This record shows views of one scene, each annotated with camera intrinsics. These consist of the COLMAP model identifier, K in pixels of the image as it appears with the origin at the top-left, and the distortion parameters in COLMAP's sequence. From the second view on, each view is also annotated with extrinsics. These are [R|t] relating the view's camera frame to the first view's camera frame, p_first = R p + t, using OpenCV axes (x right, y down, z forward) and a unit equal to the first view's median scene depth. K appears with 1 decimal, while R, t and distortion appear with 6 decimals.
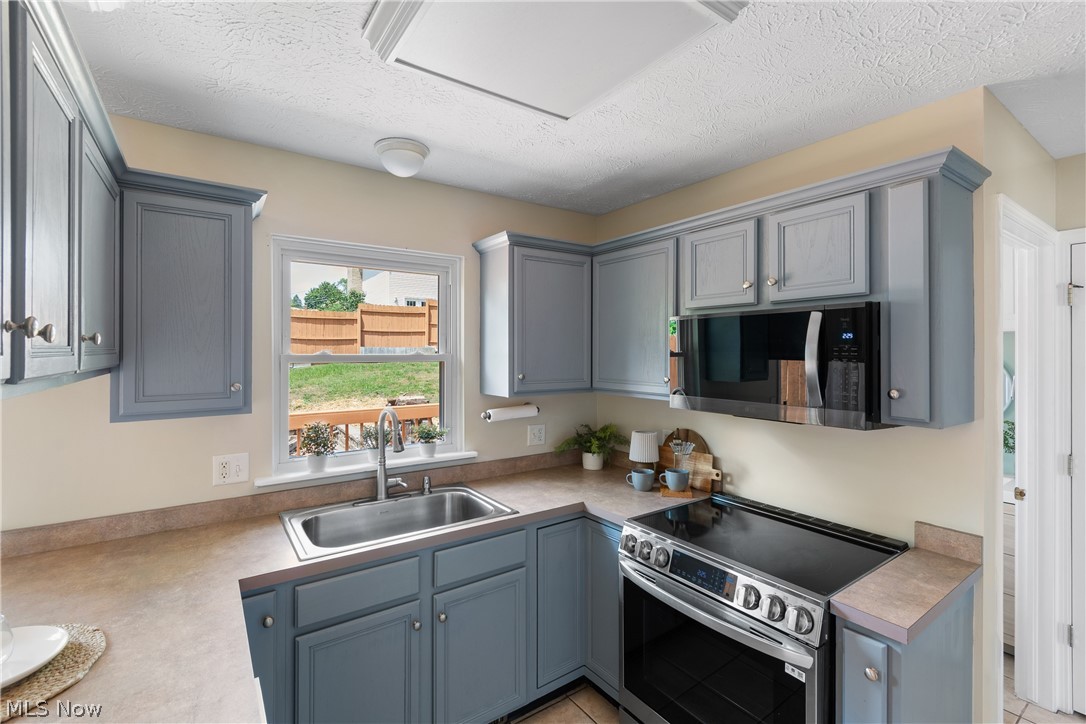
lens RADIAL K [[484.2, 0, 542.8], [0, 484.2, 350.7], [0, 0, 1]] dist [0.010749, 0.000211]
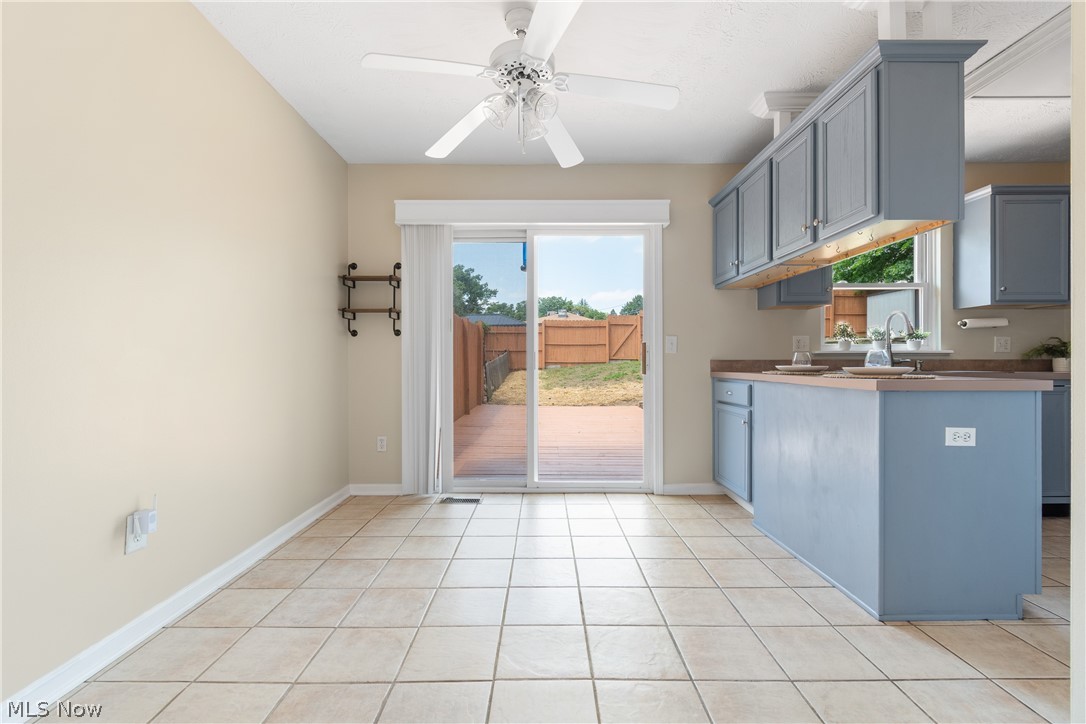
lens RADIAL K [[484.2, 0, 548.9], [0, 484.2, 362.4], [0, 0, 1]] dist [0.010749, 0.000211]
pose [[0.828633, -0.001640, -0.559789, -0.336471], [0.004605, 0.999982, 0.003888, 0.250299], [0.559773, -0.005799, 0.828626, -0.872839]]
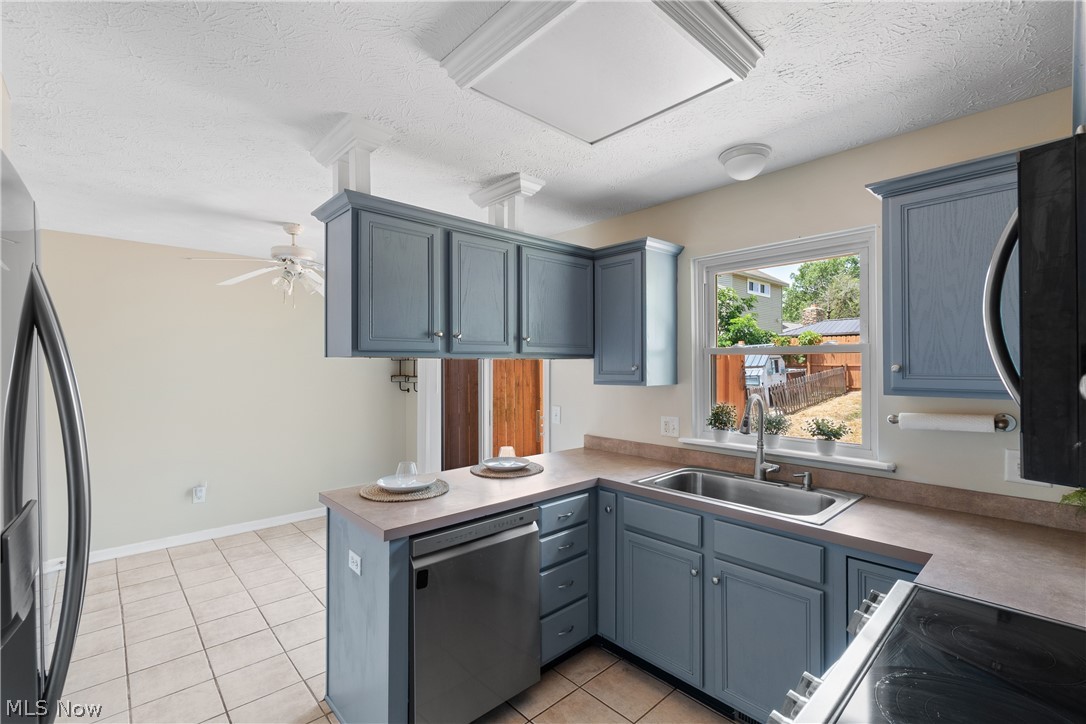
lens RADIAL K [[484.2, 0, 545.8], [0, 484.2, 367.9], [0, 0, 1]] dist [0.010749, 0.000211]
pose [[0.142830, 0.005683, -0.989731, 0.627626], [0.004109, 0.999971, 0.006335, 0.044978], [0.989739, -0.004972, 0.142803, 0.351296]]
